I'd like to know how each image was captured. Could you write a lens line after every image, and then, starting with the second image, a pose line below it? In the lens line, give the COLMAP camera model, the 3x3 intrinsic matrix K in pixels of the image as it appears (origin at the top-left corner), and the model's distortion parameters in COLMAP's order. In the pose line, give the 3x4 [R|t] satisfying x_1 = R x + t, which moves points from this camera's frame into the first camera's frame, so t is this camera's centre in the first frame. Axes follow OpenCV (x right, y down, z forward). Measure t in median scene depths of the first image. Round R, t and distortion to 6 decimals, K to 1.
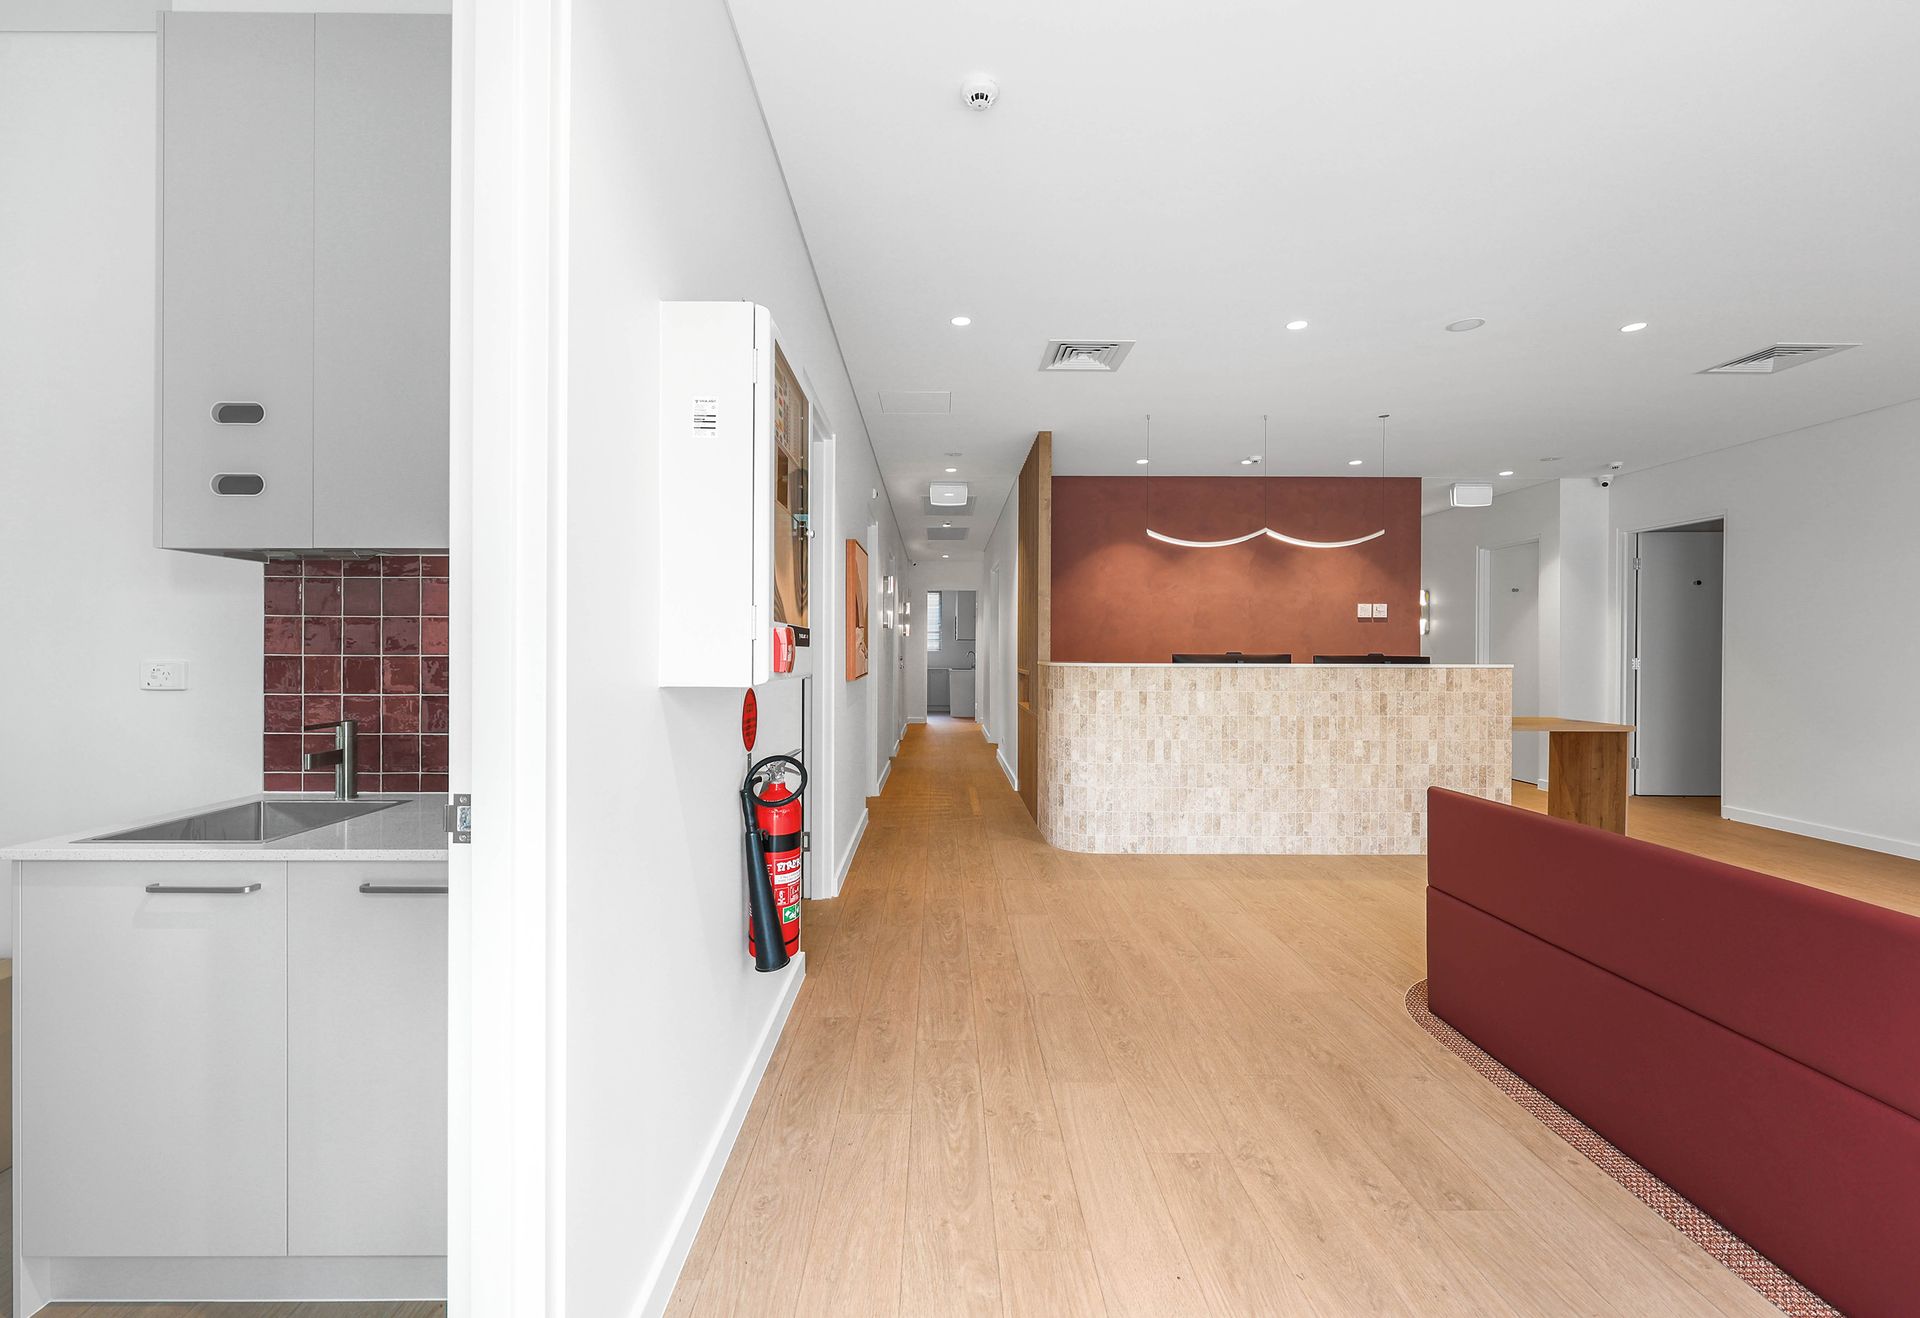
lens RADIAL K [[793.4, 0, 940.4], [0, 793.4, 651.3], [0, 0, 1]] dist [0.000788, -0.000404]
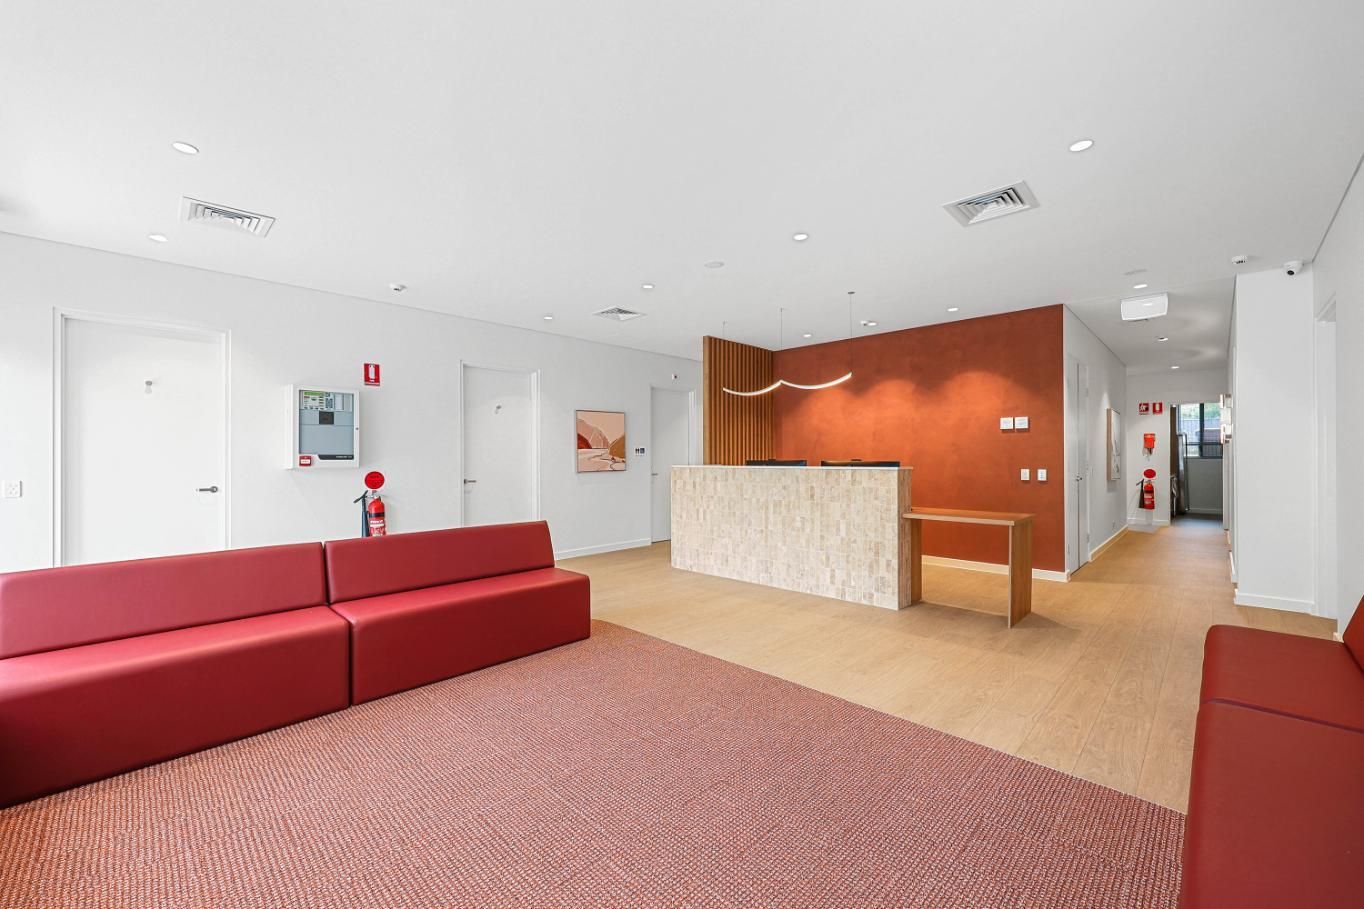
lens RADIAL K [[549.2, 0, 685.2], [0, 549.2, 456.3], [0, 0, 1]] dist [0.000646, -0.000553]
pose [[0.719854, -0.008584, -0.694073, 1.103155], [0.004342, 0.999960, -0.007865, 0.004018], [0.694112, 0.002648, 0.719862, 0.091030]]
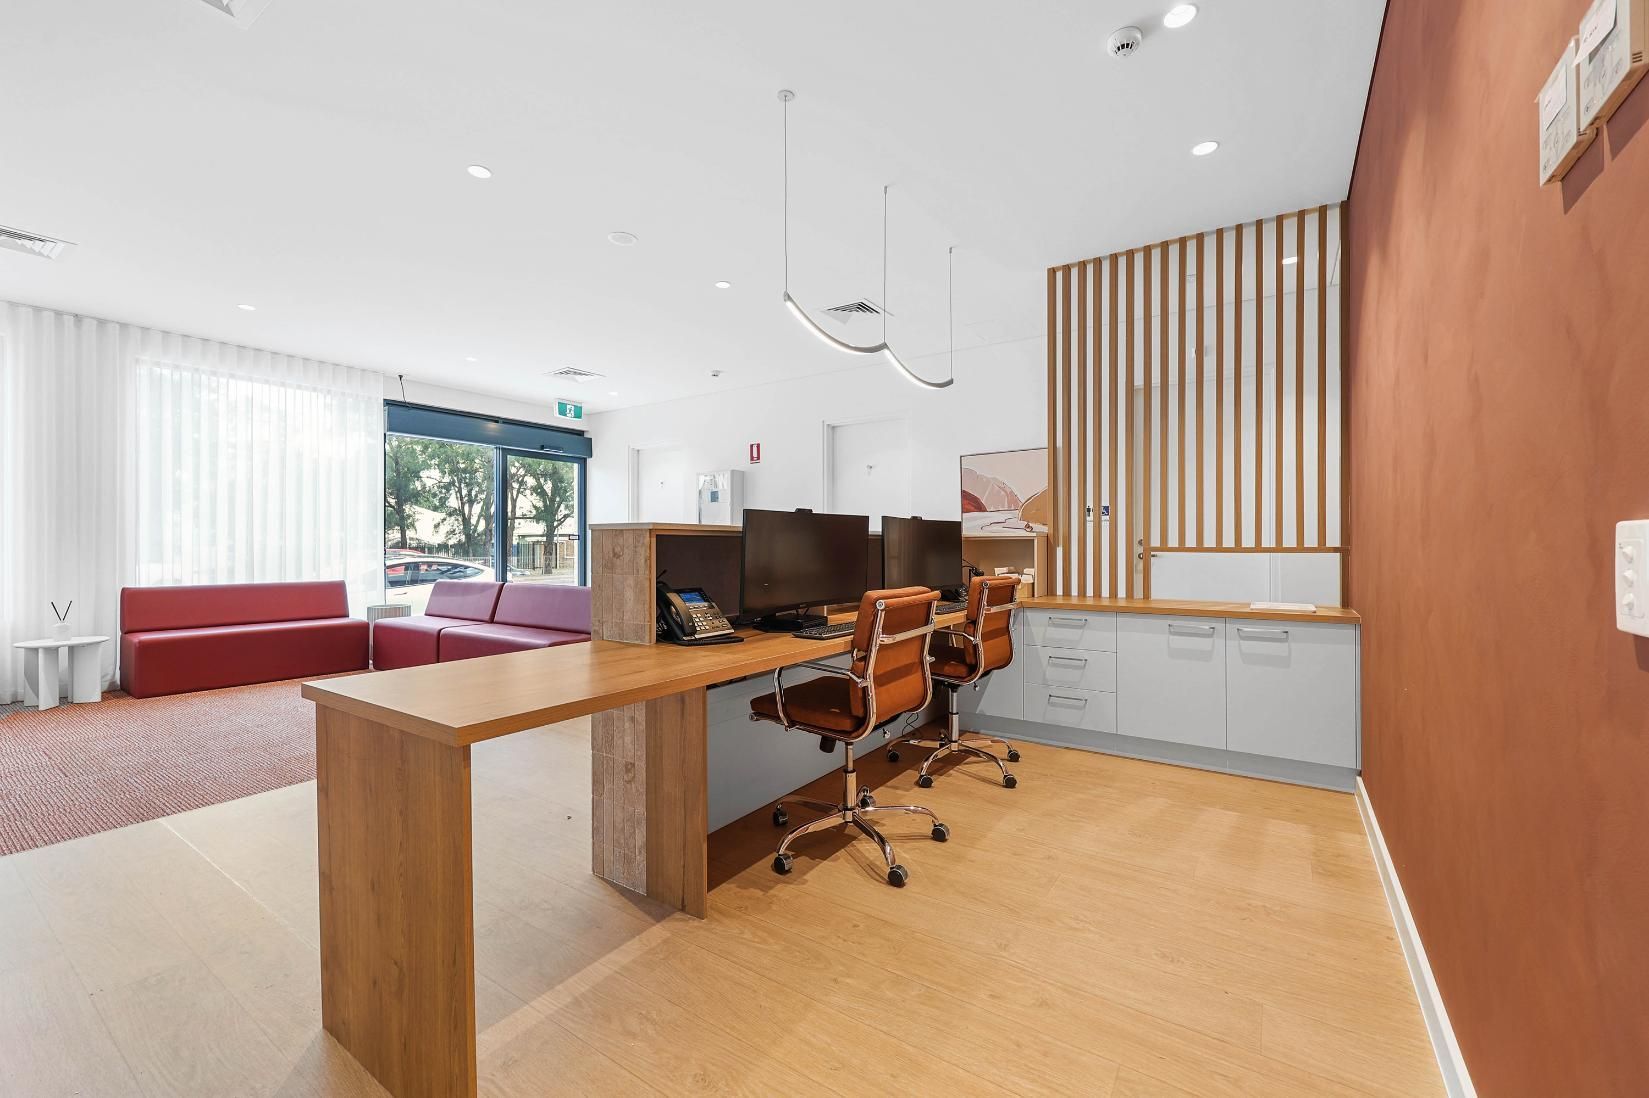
lens RADIAL K [[664.0, 0, 828.2], [0, 664.0, 545.4], [0, 0, 1]] dist [0.000646, -0.000553]
pose [[-0.555665, -0.002821, -0.831402, 1.009110], [-0.003782, 0.999992, -0.000866, 0.031438], [0.831398, 0.002663, -0.555671, 1.388814]]
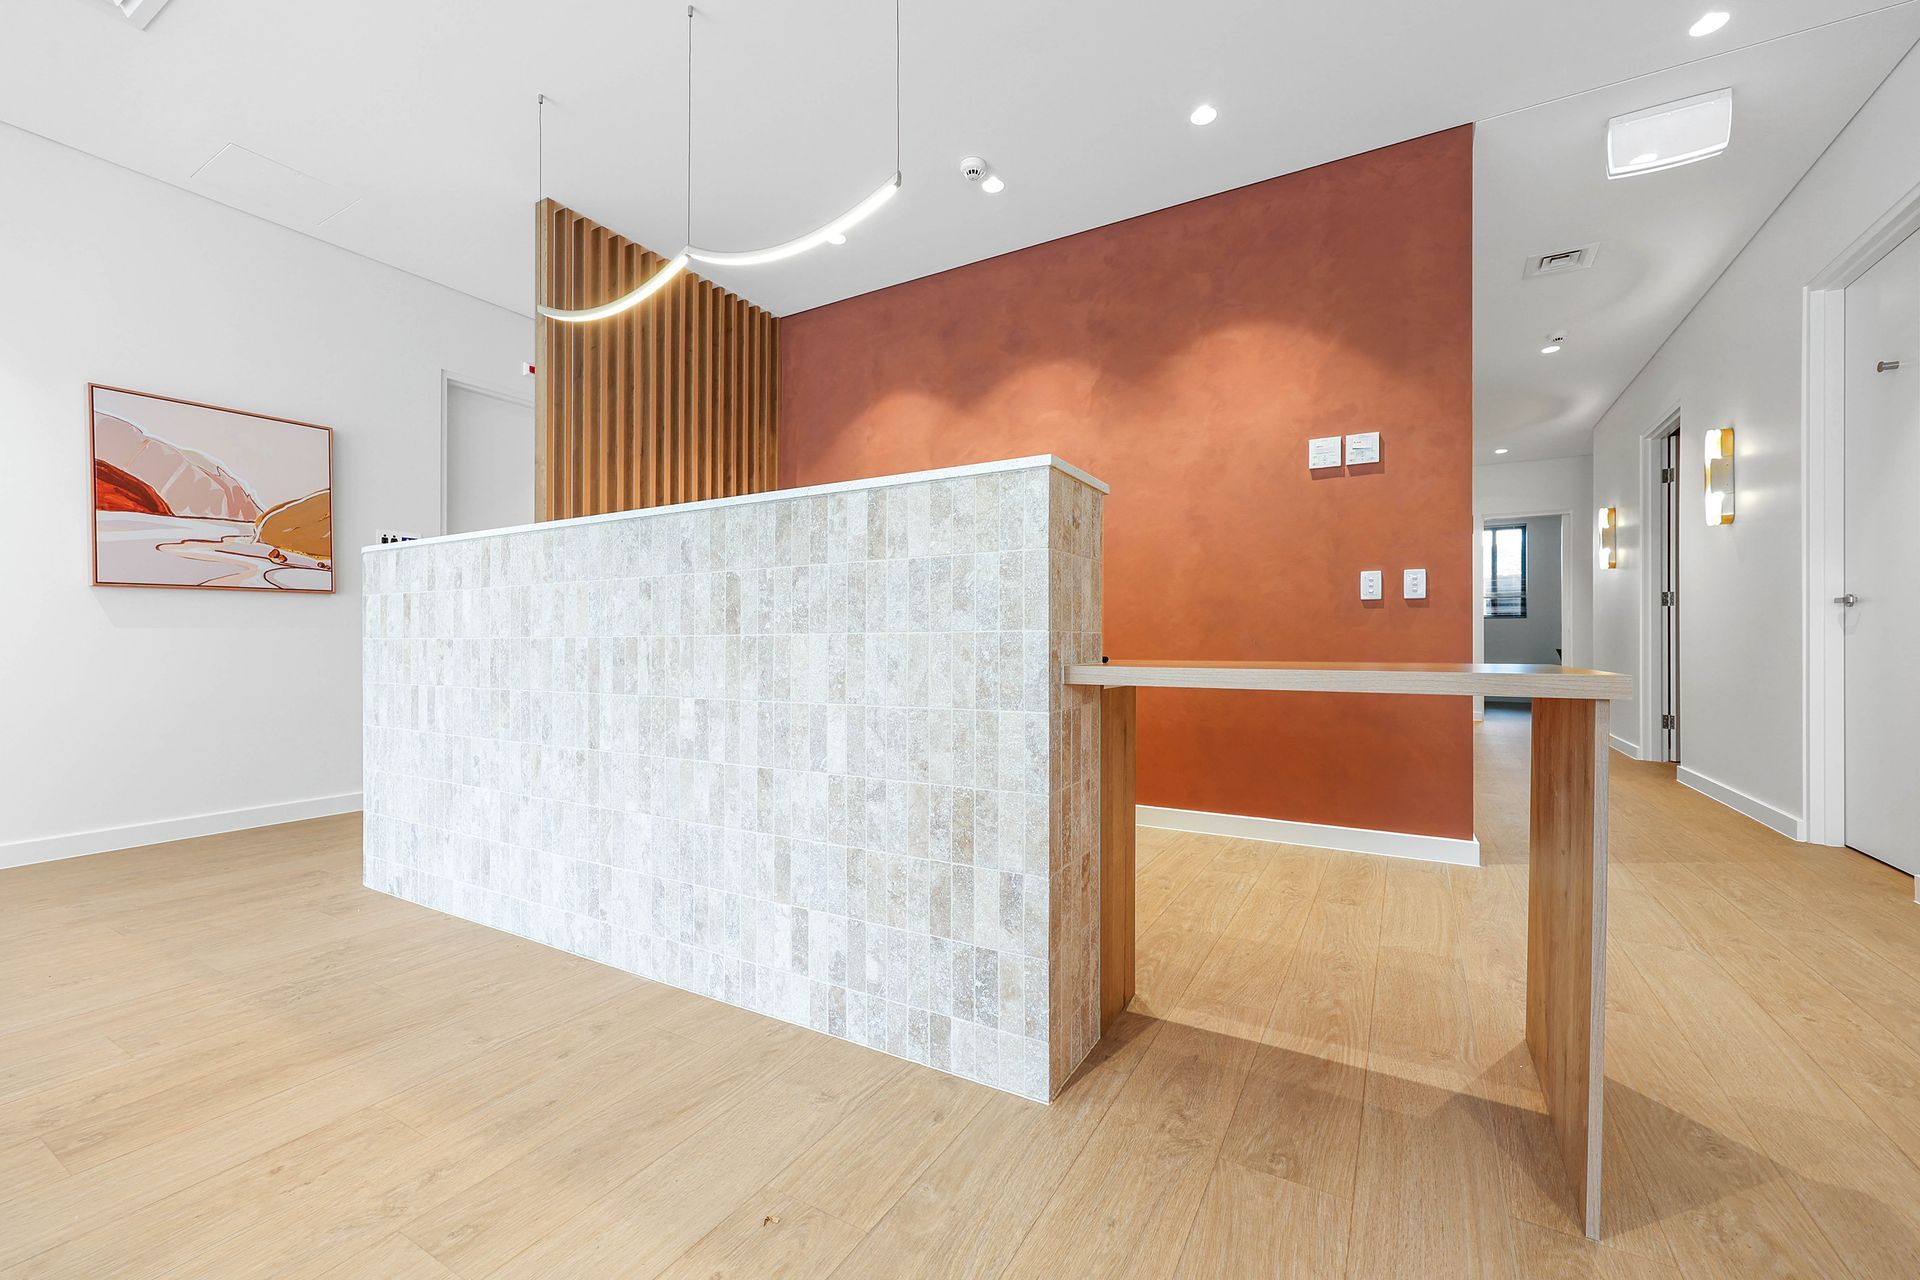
lens RADIAL K [[773.1, 0, 966.1], [0, 773.1, 643.7], [0, 0, 1]] dist [0.000646, -0.000553]
pose [[0.867690, -0.004996, -0.497080, 0.835282], [0.003158, 0.999985, -0.004537, 0.087511], [0.497095, 0.002367, 0.867693, 0.737649]]
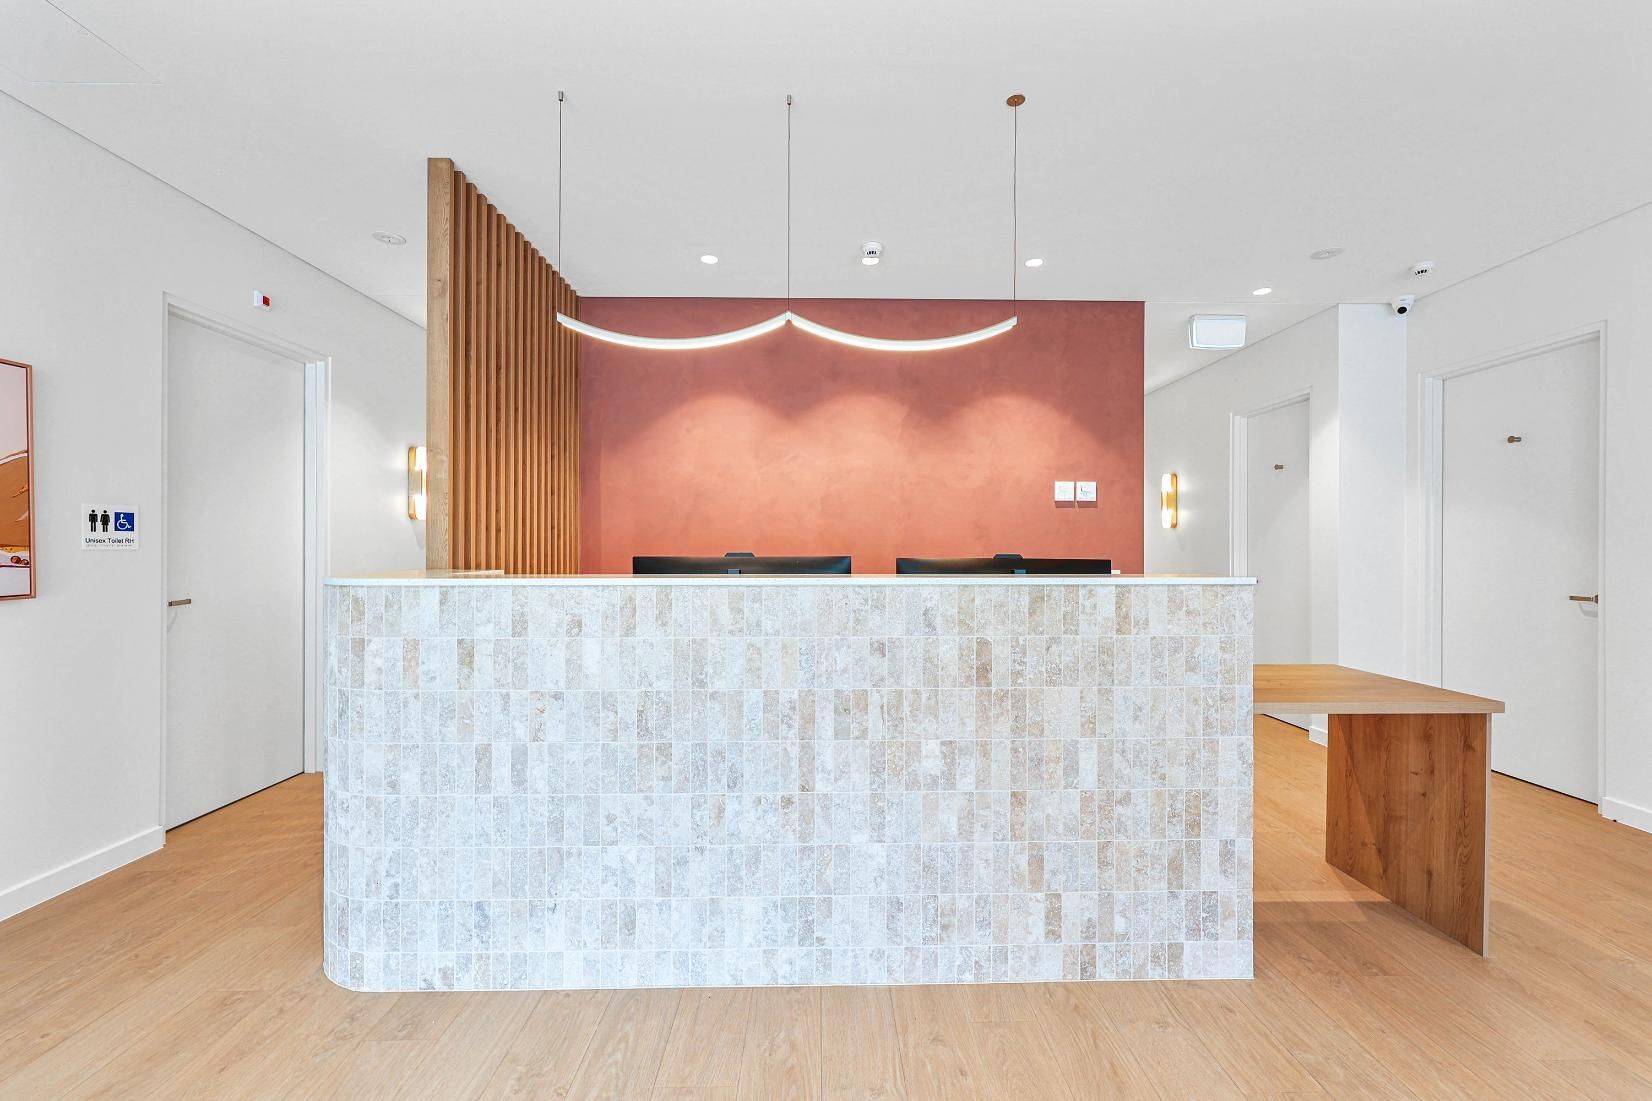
lens RADIAL K [[665.2, 0, 832.4], [0, 665.2, 548.8], [0, 0, 1]] dist [0.000646, -0.000553]
pose [[0.999761, -0.003509, 0.021593, 0.460545], [0.003552, 0.999992, -0.001920, -0.000462], [-0.021586, 0.001996, 0.999765, 0.607957]]
